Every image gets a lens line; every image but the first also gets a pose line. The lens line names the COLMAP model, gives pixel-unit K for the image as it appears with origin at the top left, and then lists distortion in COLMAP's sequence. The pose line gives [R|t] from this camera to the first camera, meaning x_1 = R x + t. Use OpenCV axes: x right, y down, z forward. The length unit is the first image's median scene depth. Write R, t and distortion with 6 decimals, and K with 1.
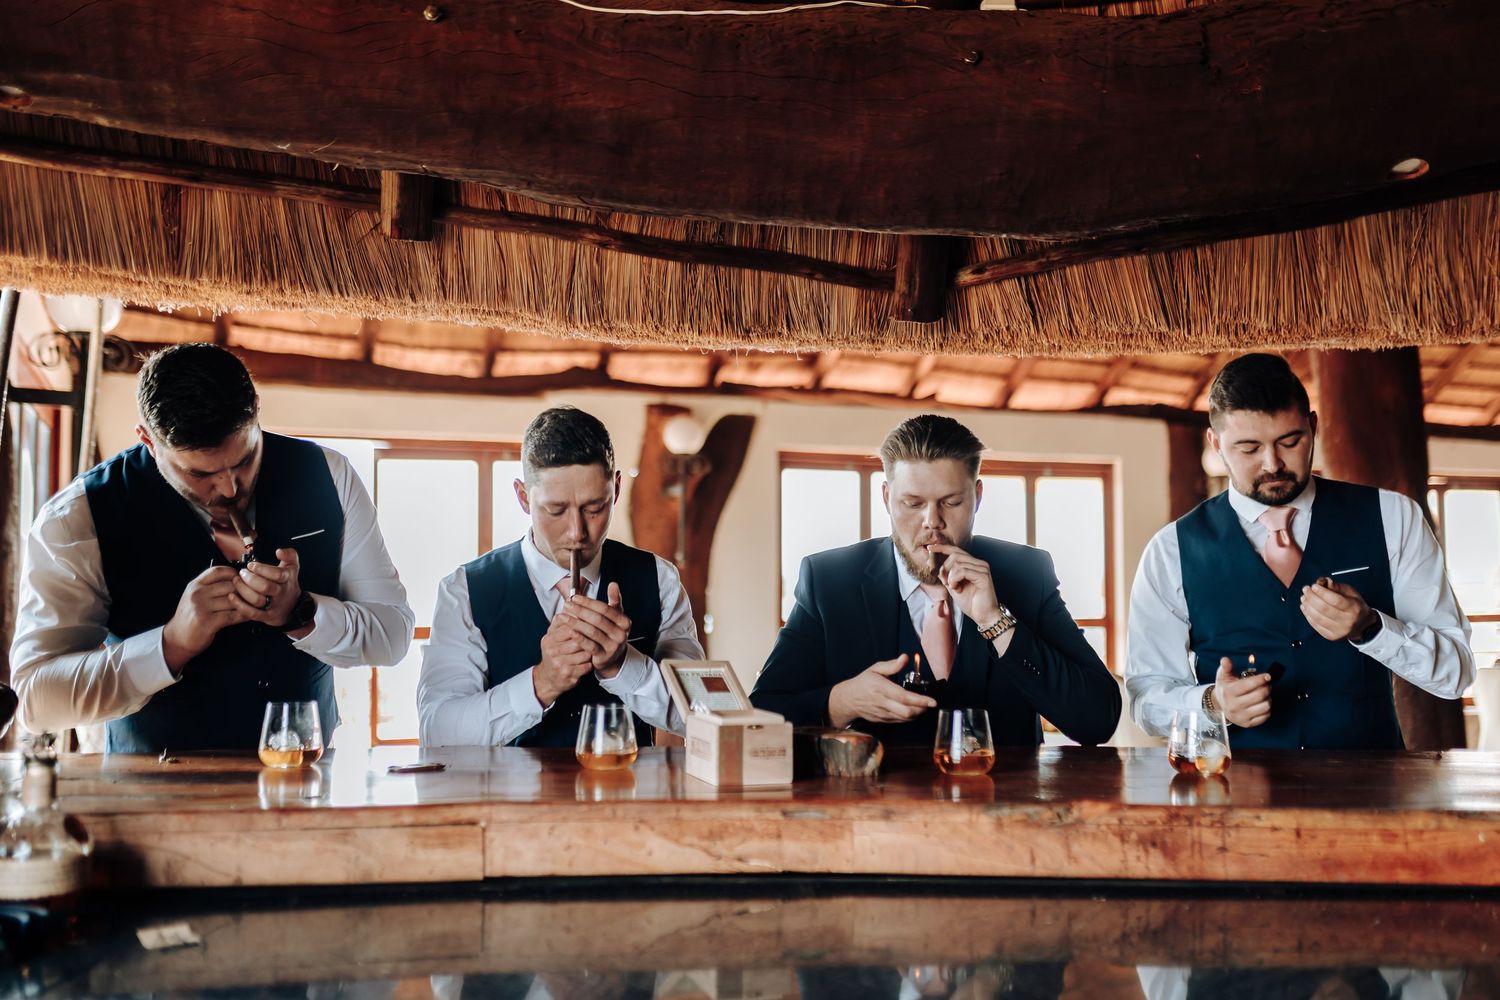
lens RADIAL K [[1552.1, 0, 732.8], [0, 1552.1, 525.6], [0, 0, 1]] dist [-0.006591, 0.000000]
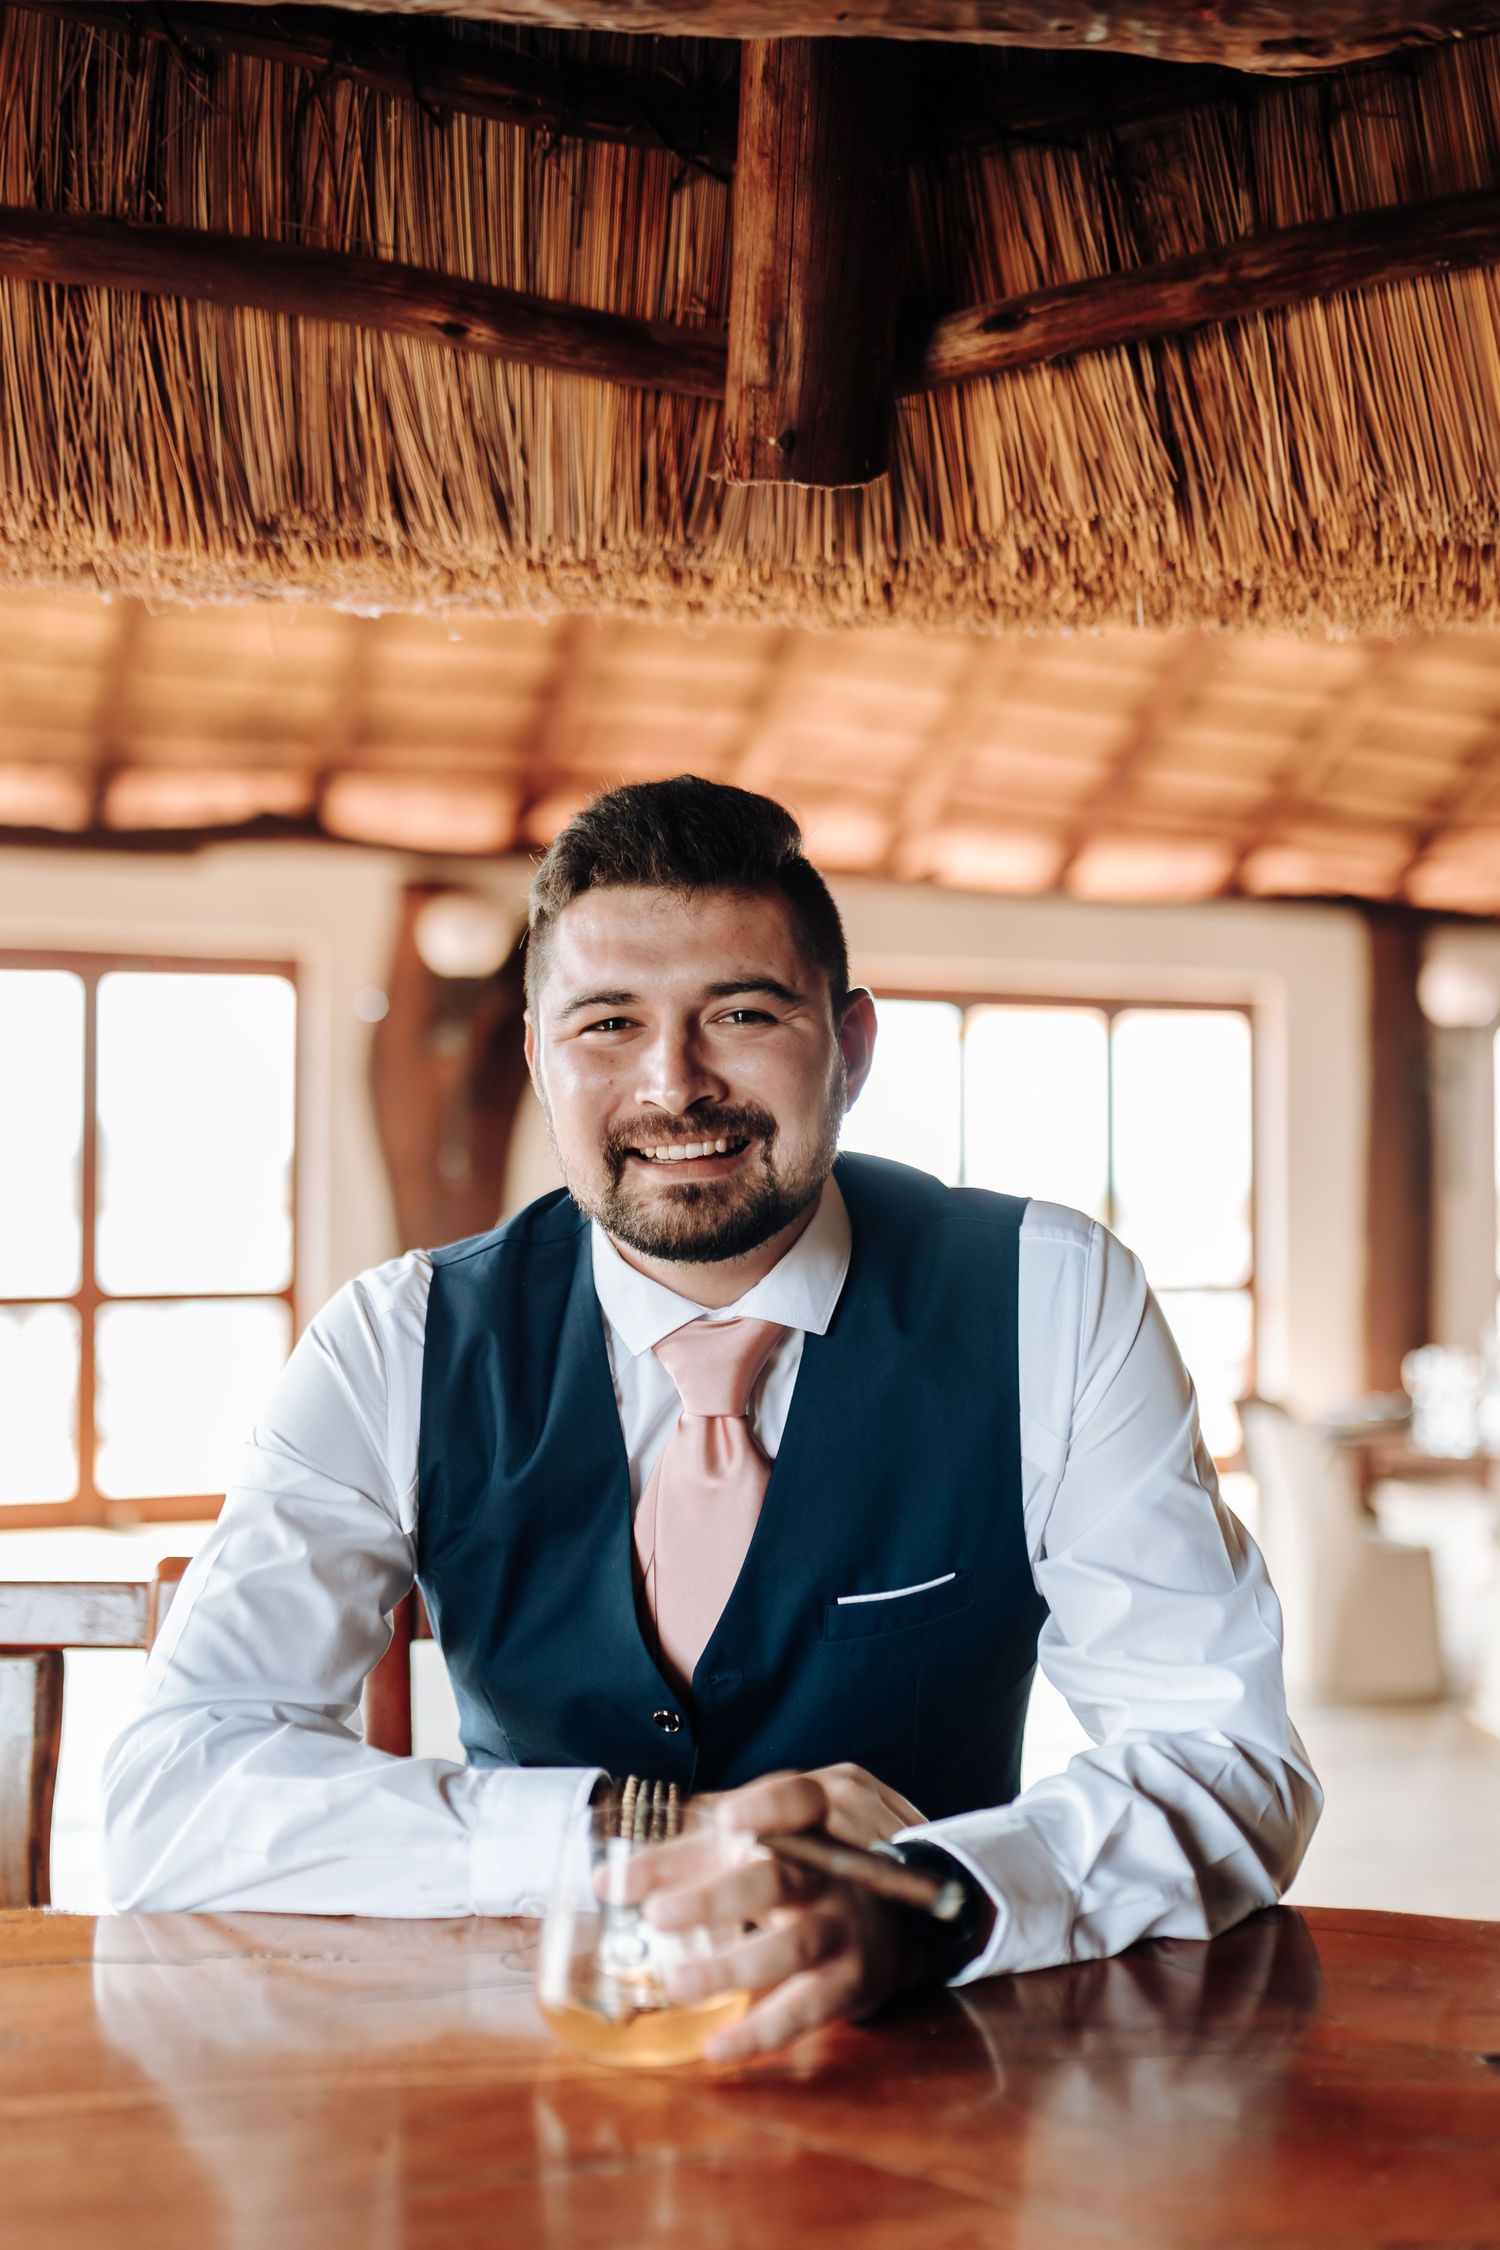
lens RADIAL K [[2441.3, 0, 690.0], [0, 2441.3, 1098.0], [0, 0, 1]] dist [-0.011278, 0.000000]
pose [[0.999729, 0.006100, 0.022444, 0.102615], [-0.006116, 0.999981, 0.000616, -0.013641], [-0.022440, -0.000753, 0.999748, 0.615460]]
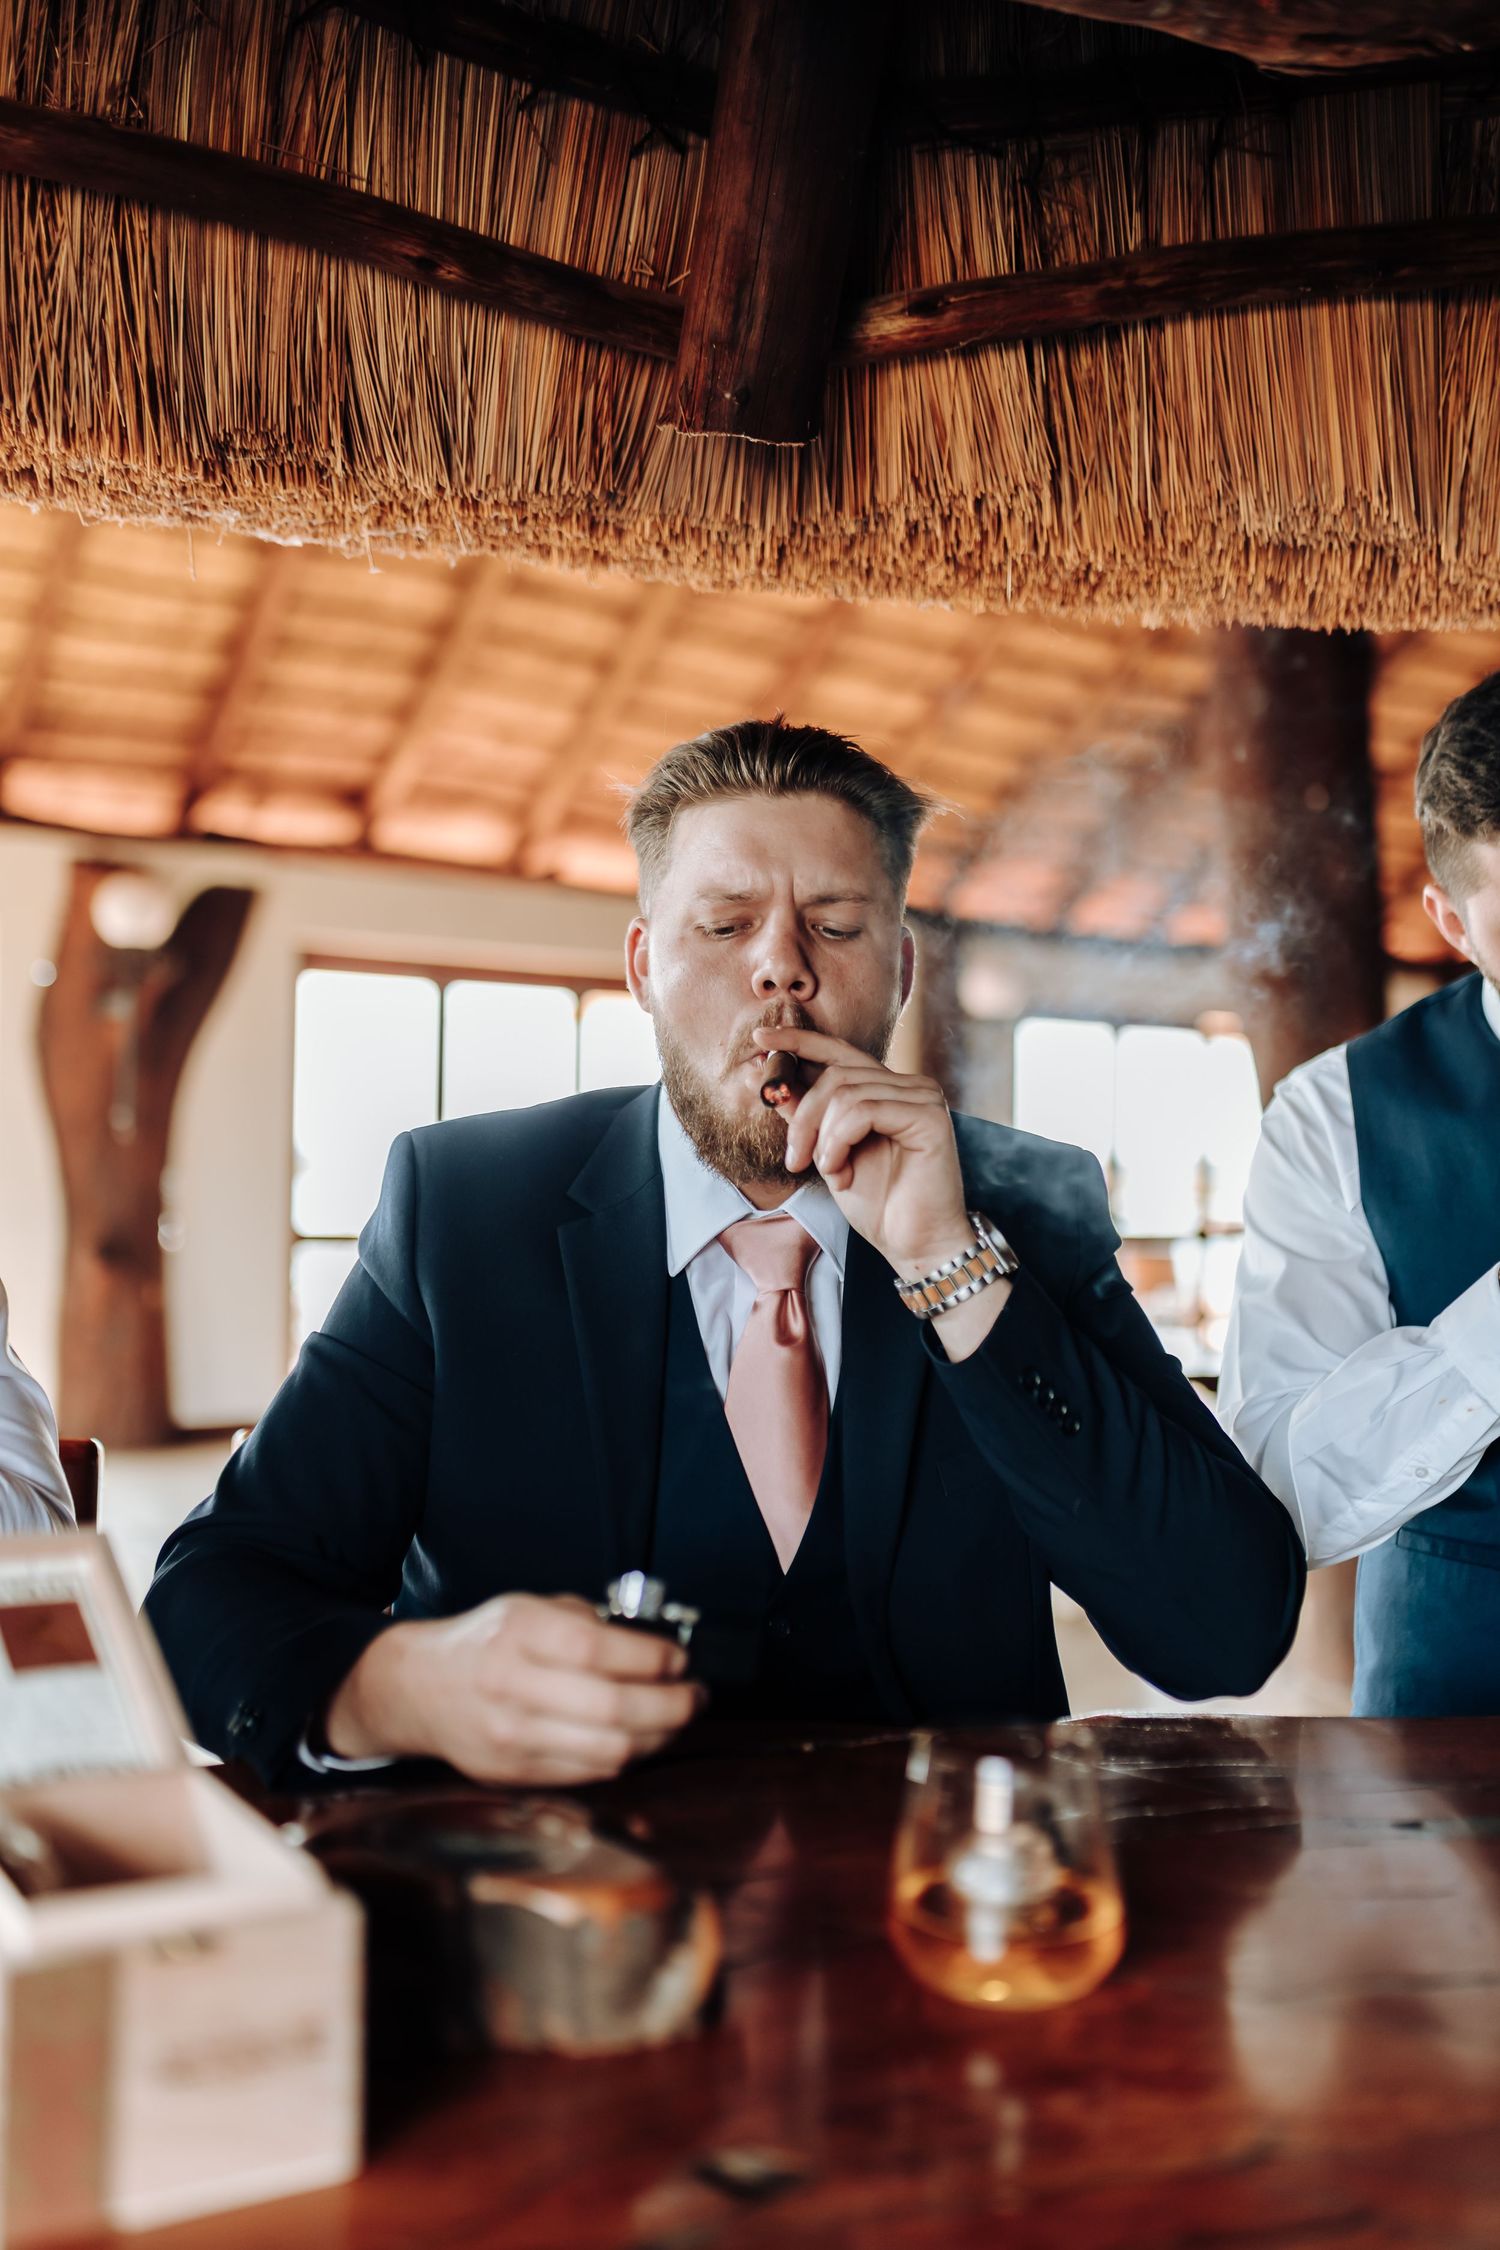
lens RADIAL K [[2111.0, 0, 739.3], [0, 2111.0, 1119.6], [0, 0, 1]] dist [-0.005228, 0.000000]
pose [[0.971767, 0.020360, 0.235063, 0.017277], [-0.024680, 0.999576, 0.015453, 0.007963], [-0.234649, -0.020818, 0.971857, 0.657991]]
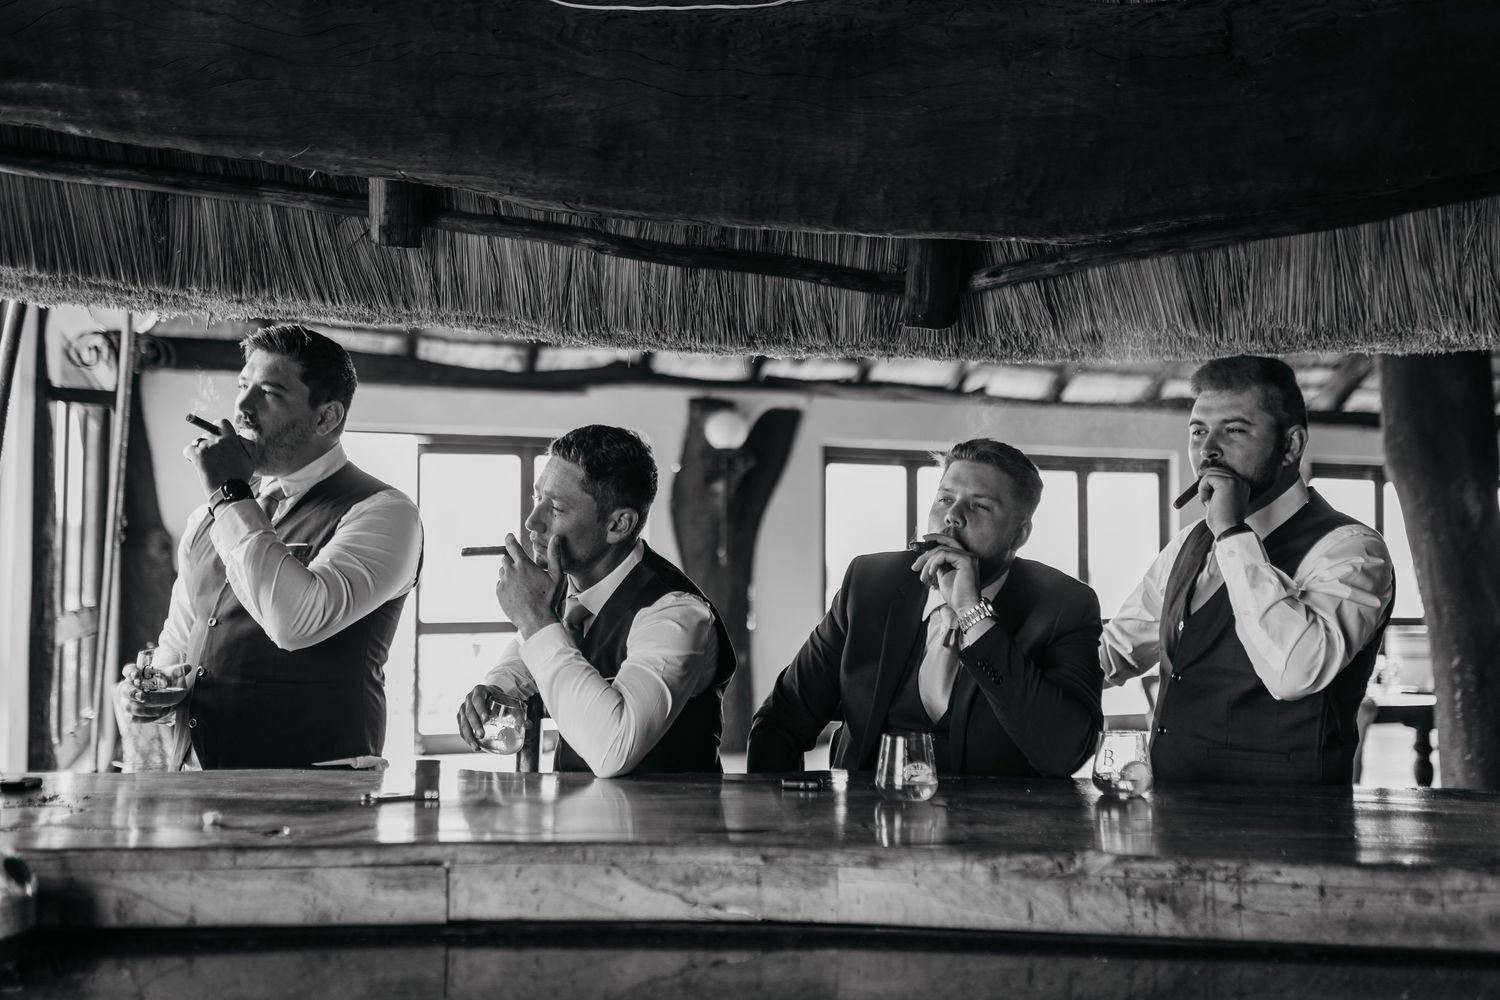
lens RADIAL K [[1552.1, 0, 694.9], [0, 1552.1, 514.4], [0, 0, 1]] dist [-0.006591, 0.000000]
pose [[0.997864, 0.003343, -0.065247, 0.045444], [-0.003259, 0.999994, 0.001389, -0.021296], [0.065252, -0.001174, 0.997868, 0.050998]]
